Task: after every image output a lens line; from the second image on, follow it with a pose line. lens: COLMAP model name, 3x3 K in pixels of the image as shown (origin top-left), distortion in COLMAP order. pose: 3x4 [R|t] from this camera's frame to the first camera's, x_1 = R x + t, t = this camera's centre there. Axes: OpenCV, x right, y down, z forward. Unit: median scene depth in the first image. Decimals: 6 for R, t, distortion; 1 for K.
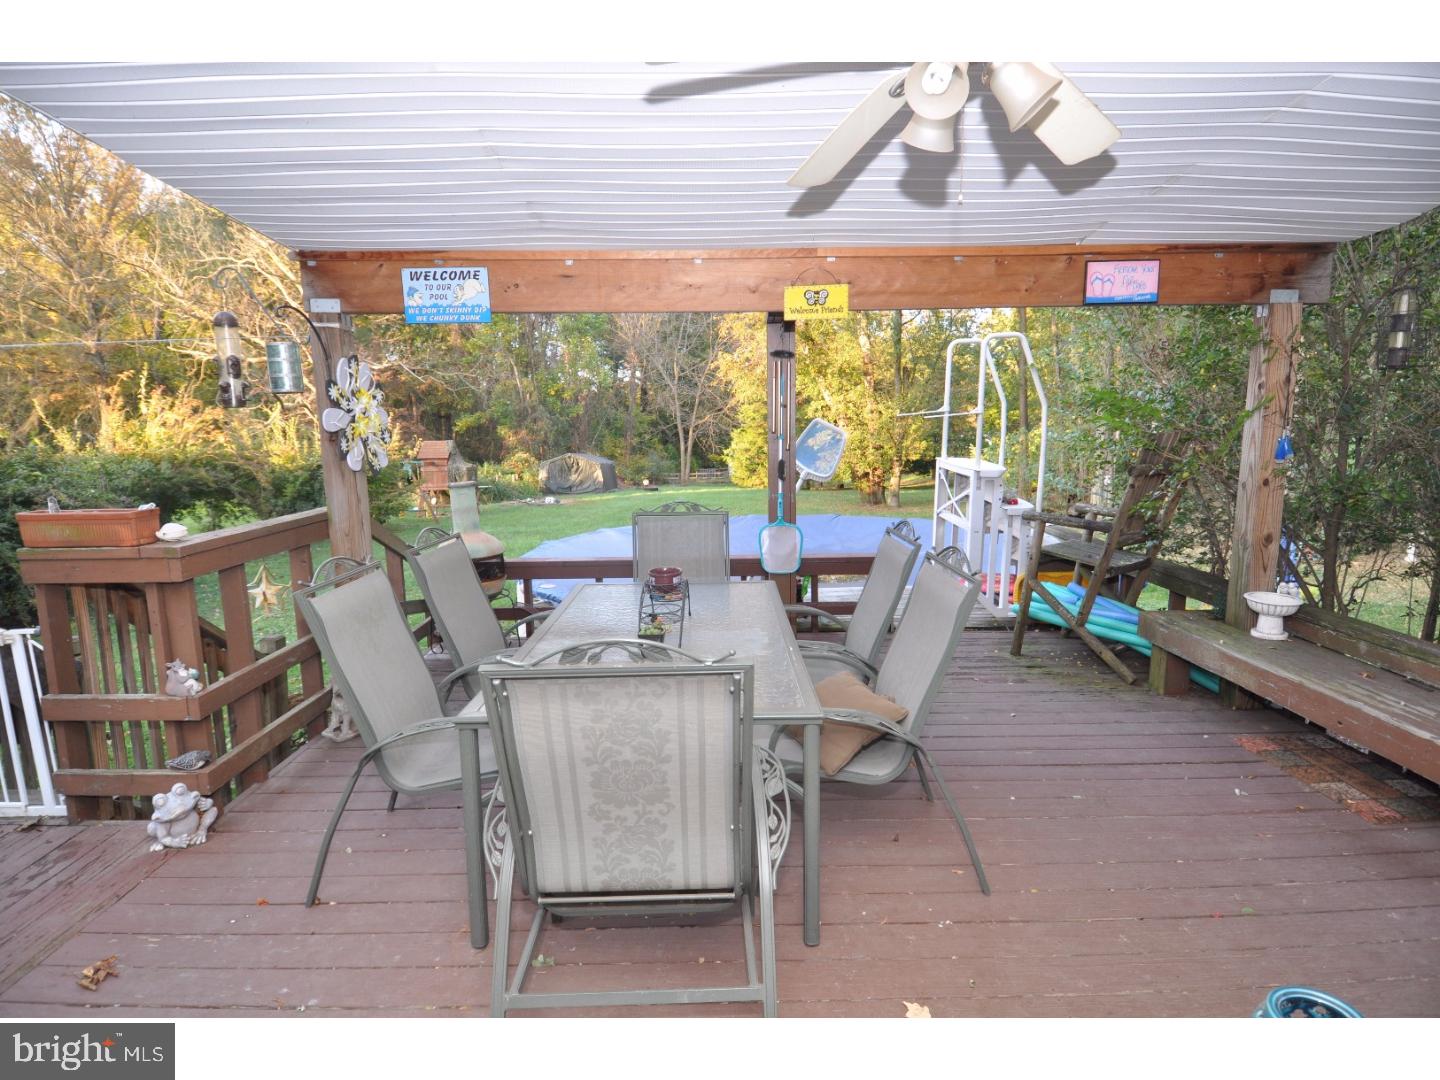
lens RADIAL K [[739.3, 0, 718.0], [0, 739.3, 542.4], [0, 0, 1]] dist [0.041440, -0.043713]
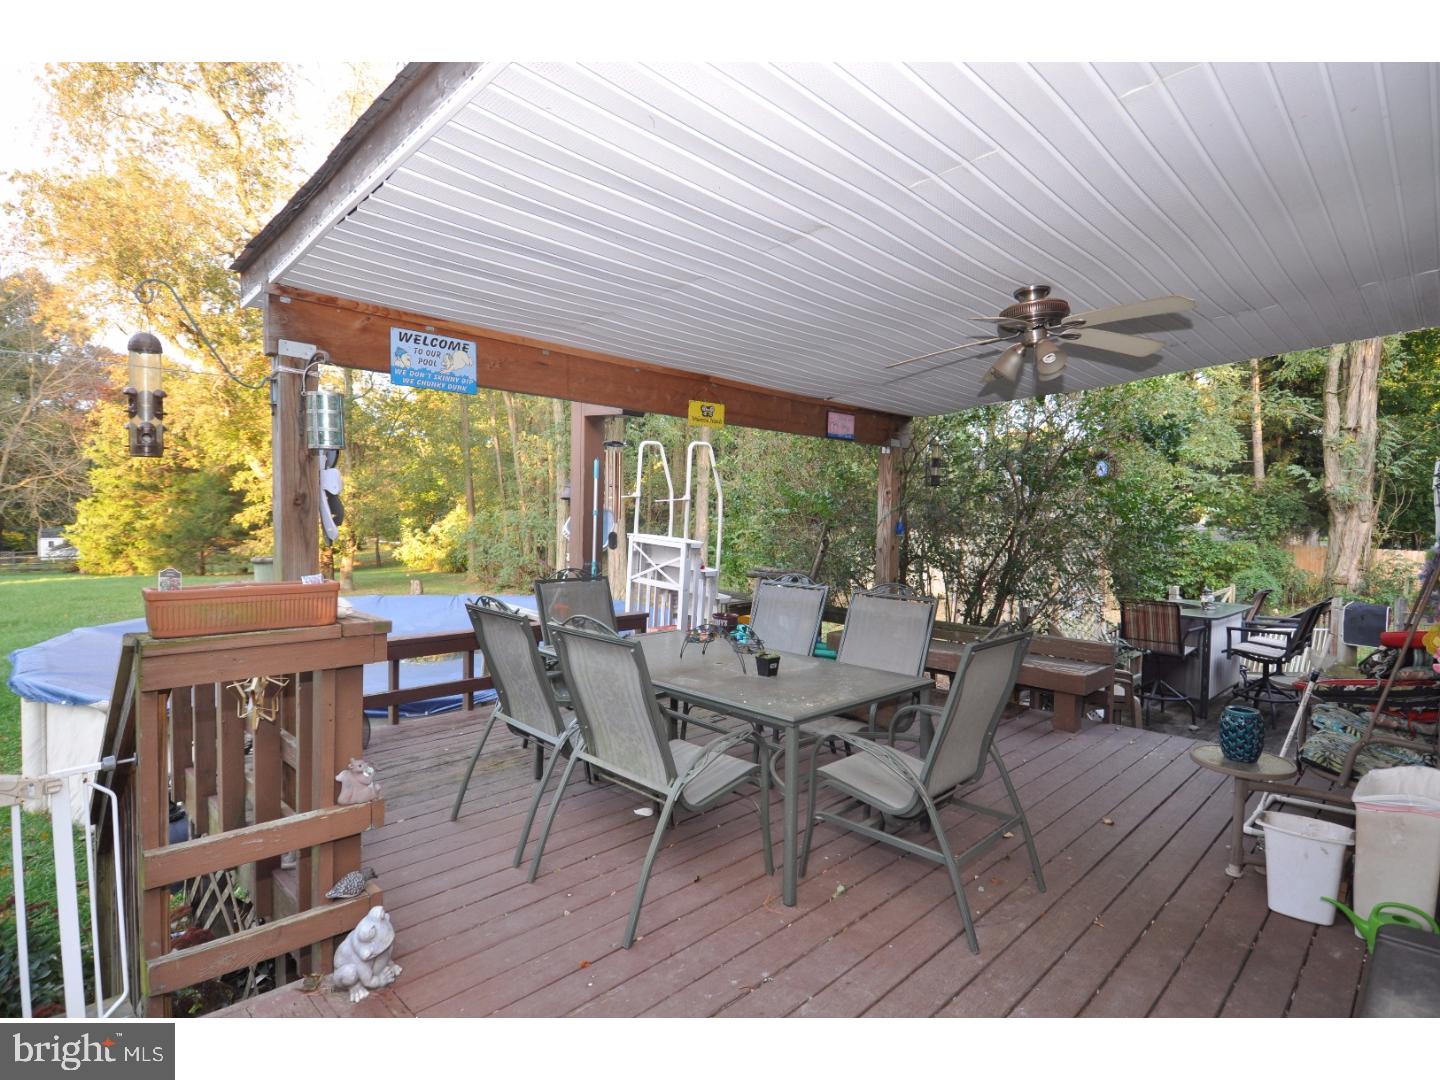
lens RADIAL K [[739.3, 0, 719.7], [0, 739.3, 544.2], [0, 0, 1]] dist [0.041440, -0.043713]
pose [[0.713525, -0.001122, 0.700628, -0.782896], [0.075575, 0.994287, -0.075374, 0.009217], [-0.696541, 0.106731, 0.709534, 0.068241]]
